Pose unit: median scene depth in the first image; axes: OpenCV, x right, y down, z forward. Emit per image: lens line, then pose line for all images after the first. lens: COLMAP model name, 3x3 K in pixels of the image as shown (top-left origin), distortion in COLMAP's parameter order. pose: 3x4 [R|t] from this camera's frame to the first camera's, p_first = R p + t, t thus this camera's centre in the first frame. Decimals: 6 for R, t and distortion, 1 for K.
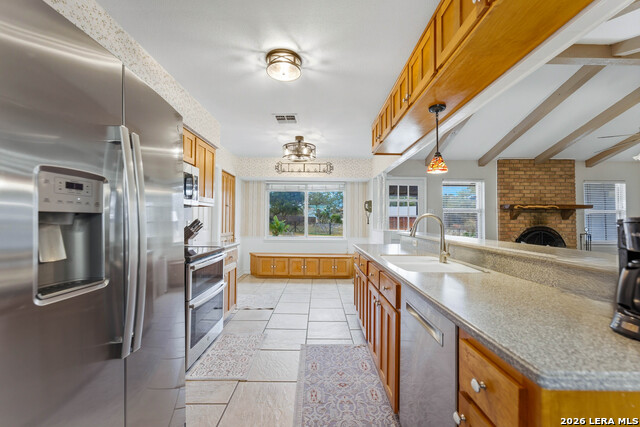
lens RADIAL K [[255.6, 0, 320.0], [0, 255.6, 213.5], [0, 0, 1]] dist [0.000315, 0.000026]
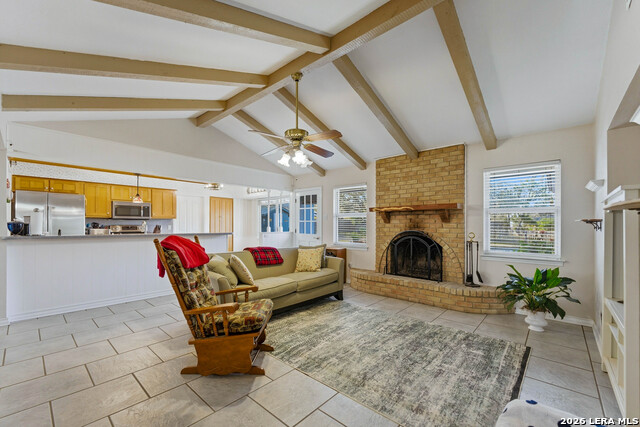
lens RADIAL K [[267.2, 0, 319.2], [0, 267.2, 226.0], [0, 0, 1]] dist [0.000878, 0.000090]
pose [[0.737884, -0.000416, -0.674927, 1.222933], [0.019276, 0.999605, 0.020457, 0.009390], [0.674652, -0.028105, 0.737601, 0.113723]]
